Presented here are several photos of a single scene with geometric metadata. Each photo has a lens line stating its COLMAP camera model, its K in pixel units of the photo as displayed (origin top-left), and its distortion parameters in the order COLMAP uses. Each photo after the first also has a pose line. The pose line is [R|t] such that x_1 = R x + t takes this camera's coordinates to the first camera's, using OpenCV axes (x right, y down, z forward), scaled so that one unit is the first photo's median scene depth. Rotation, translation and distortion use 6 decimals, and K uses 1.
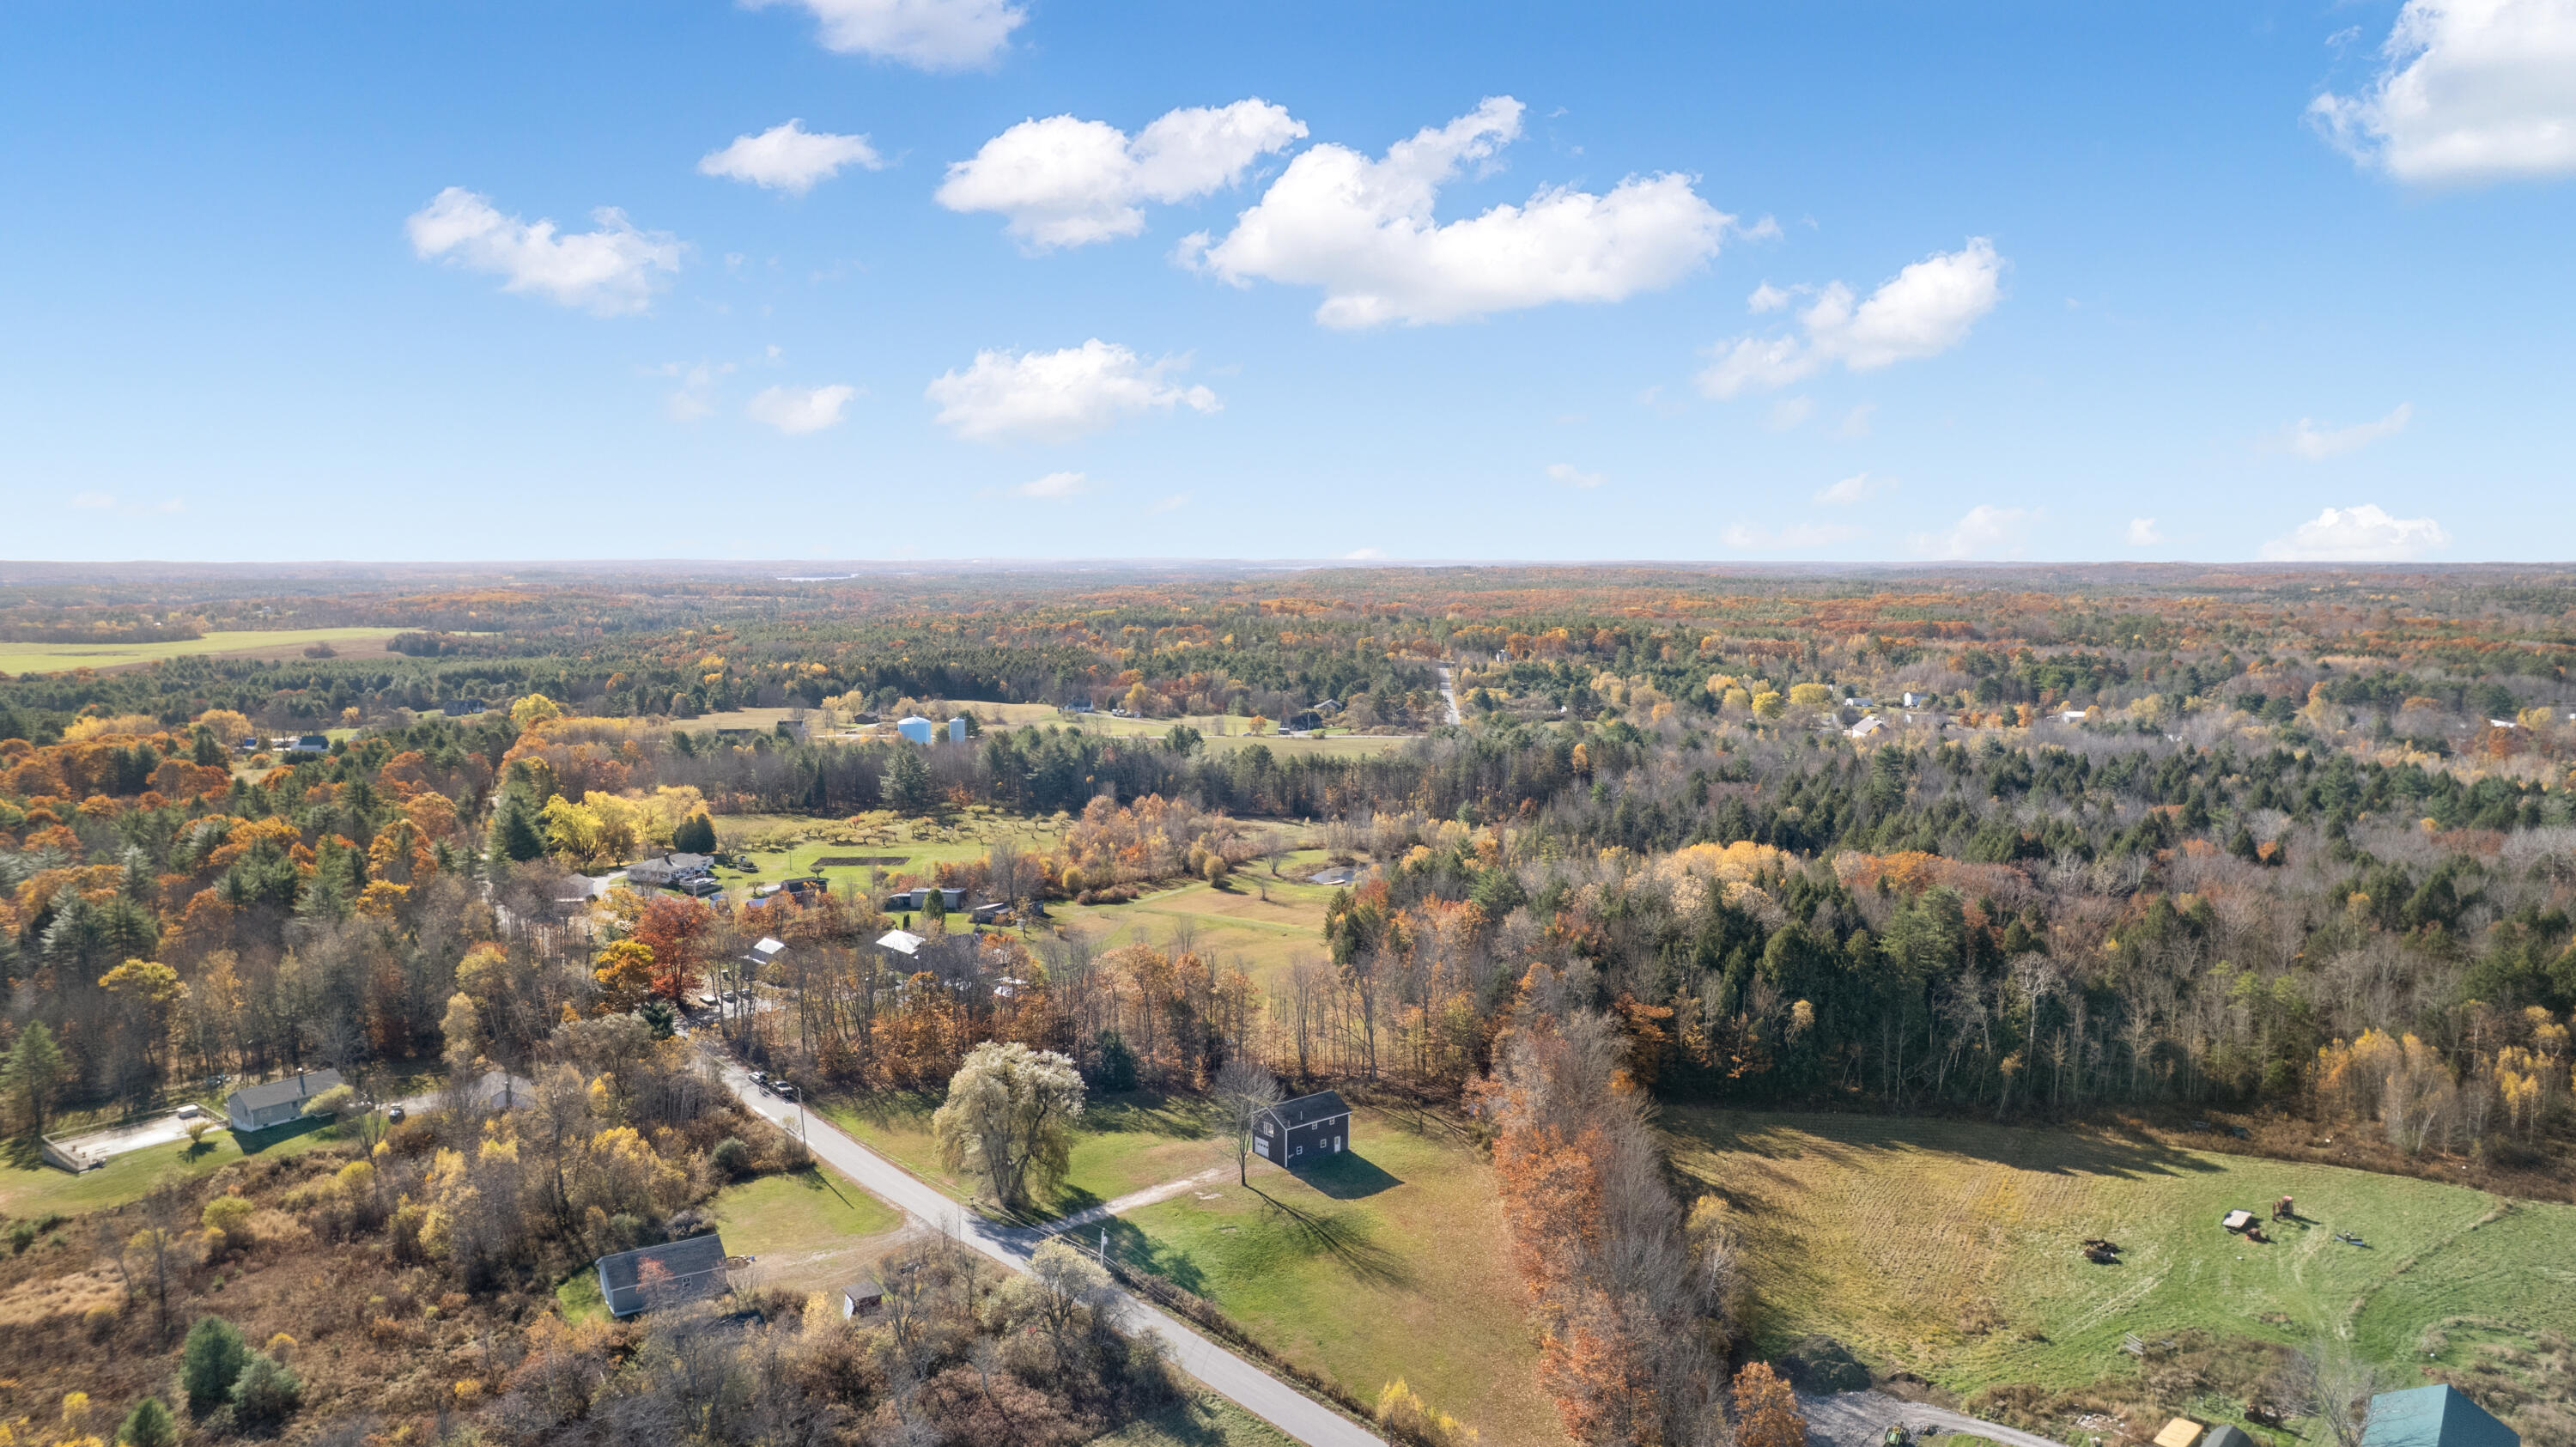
lens RADIAL K [[1664.7, 0, 1288.0], [0, 1664.7, 723.5], [0, 0, 1]] dist [-0.059450, 0.039016]
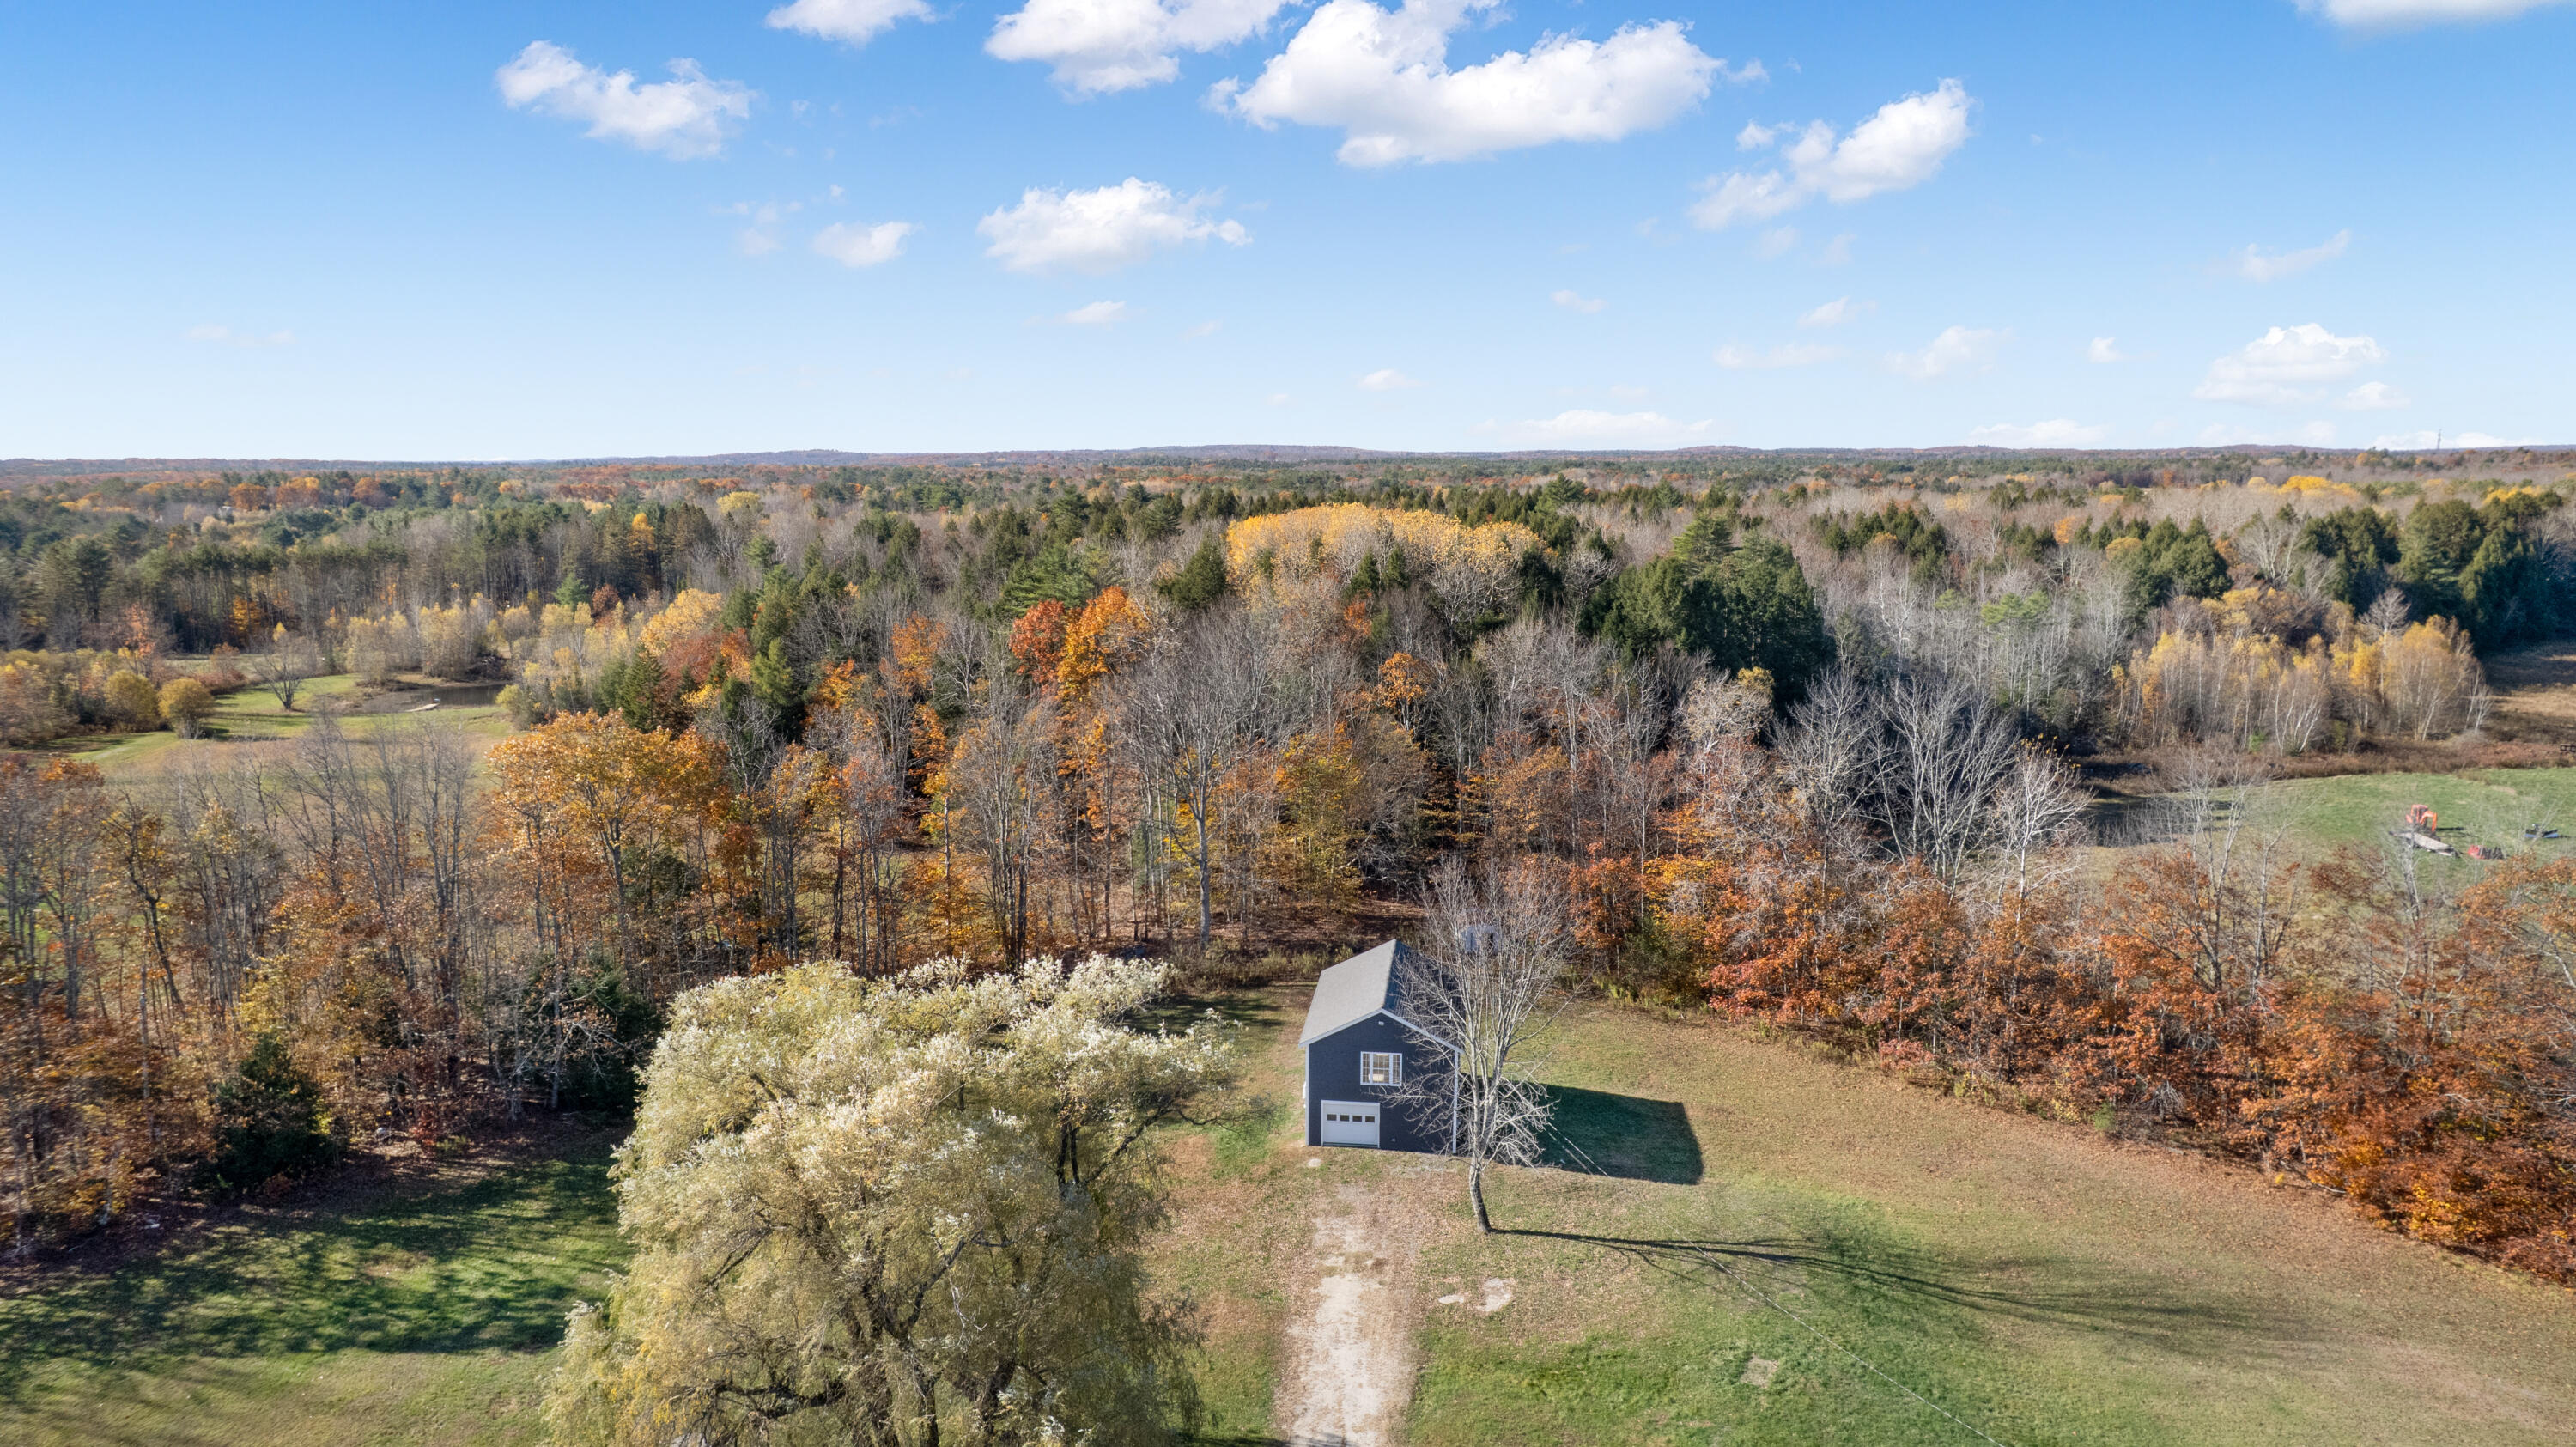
lens RADIAL K [[1664.2, 0, 1288.0], [0, 1664.2, 723.5], [0, 0, 1]] dist [-0.075805, 0.066563]
pose [[0.722028, -0.113468, 0.682496, -0.209586], [0.069817, 0.993374, 0.091292, 0.105740], [-0.688332, -0.018266, 0.725166, 0.590612]]
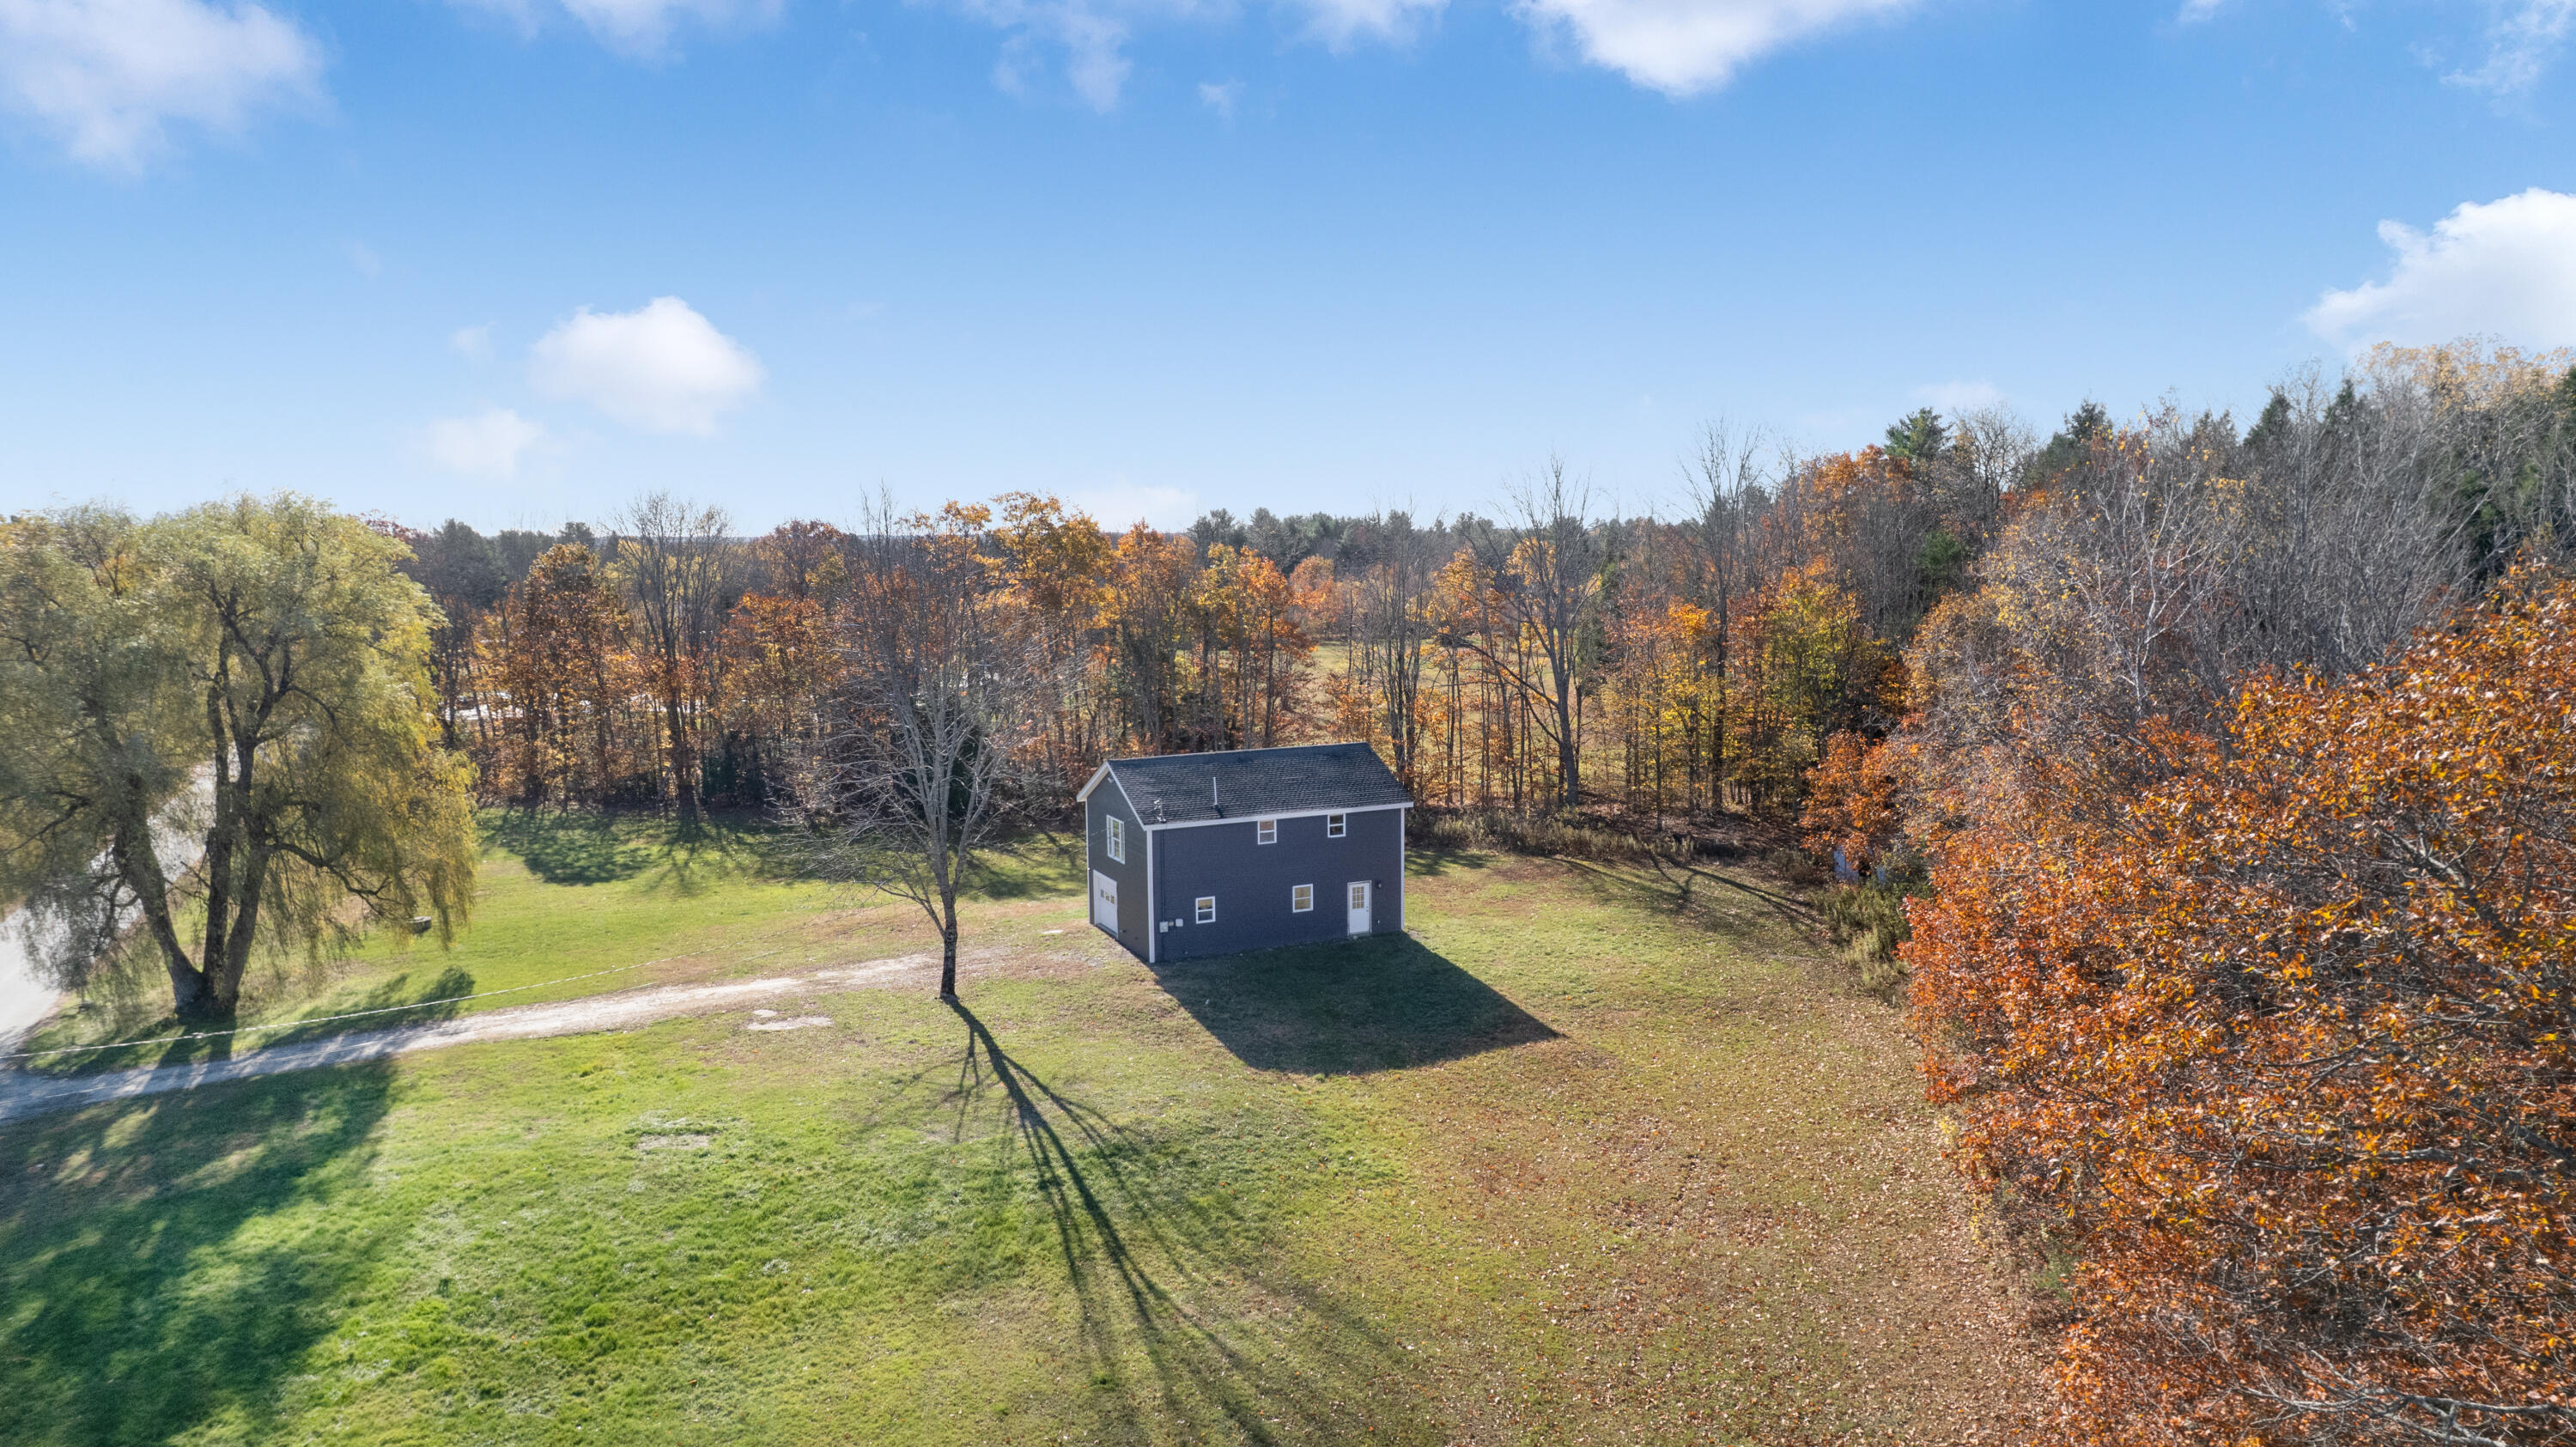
lens RADIAL K [[1703.5, 0, 1252.6], [0, 1703.5, 720.2], [0, 0, 1]] dist [-0.047374, 0.074972]
pose [[0.967098, 0.015199, -0.253950, 0.070323], [-0.009805, 0.999699, 0.022491, 0.169954], [0.254215, -0.019261, 0.966956, 0.558441]]
